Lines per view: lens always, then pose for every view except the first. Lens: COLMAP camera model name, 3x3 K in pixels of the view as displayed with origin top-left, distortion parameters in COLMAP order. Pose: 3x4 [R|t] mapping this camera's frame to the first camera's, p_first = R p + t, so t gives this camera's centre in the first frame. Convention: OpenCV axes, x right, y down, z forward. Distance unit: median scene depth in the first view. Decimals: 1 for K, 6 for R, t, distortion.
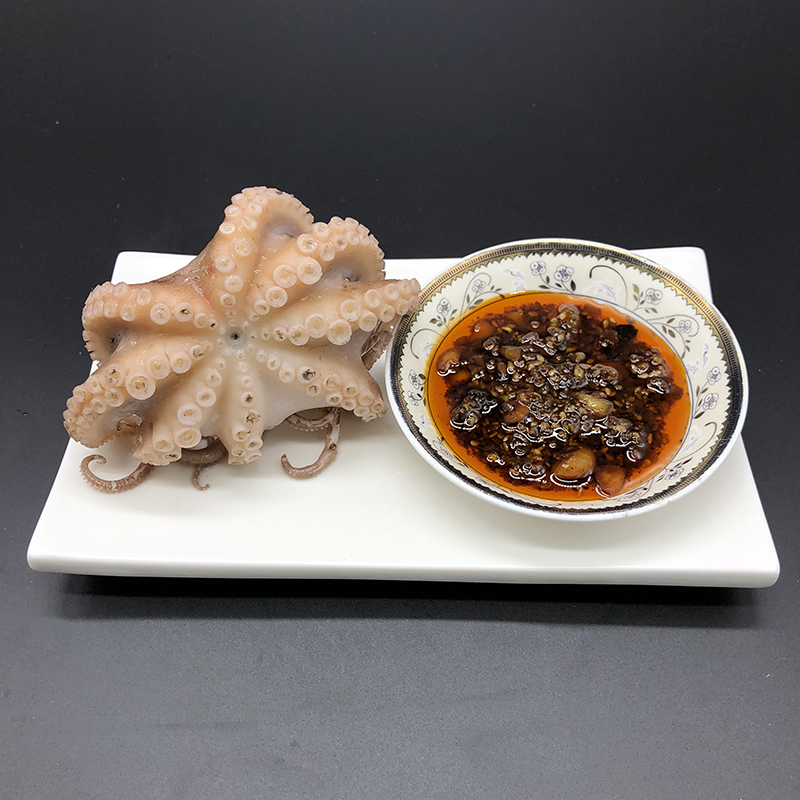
lens RADIAL K [[955.9, 0, 400.0], [0, 955.9, 400.0], [0, 0, 1]] dist [0.034869, -0.253940]
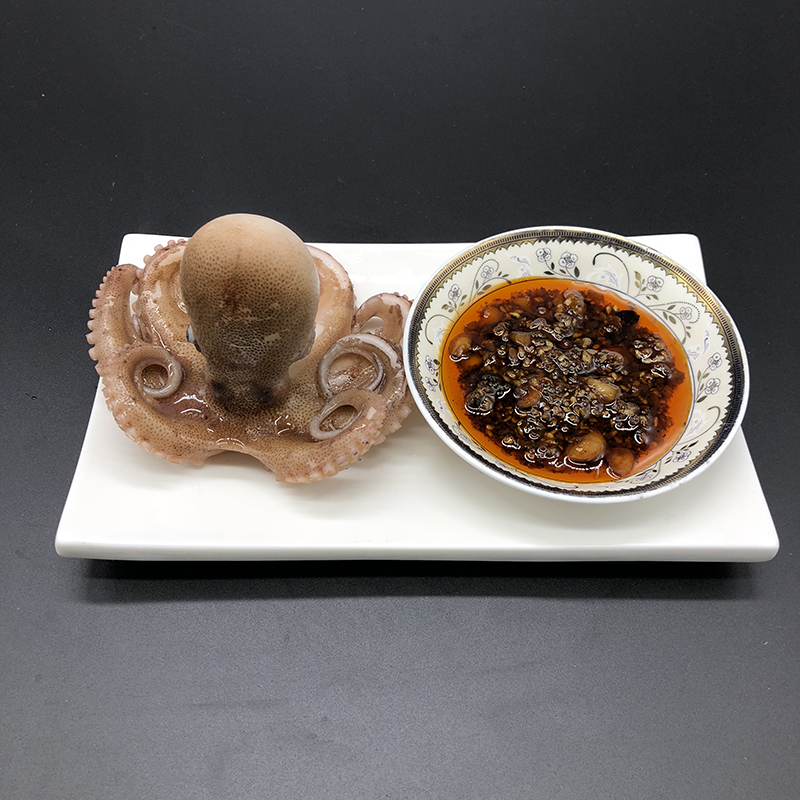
lens RADIAL K [[955.9, 0, 400.0], [0, 955.9, 400.0], [0, 0, 1]] dist [0.034869, -0.253940]
pose [[0.997426, -0.005133, 0.071521, -0.092373], [0.001838, 0.998937, 0.046065, -0.032019], [-0.071681, -0.045815, 0.996375, -0.025628]]
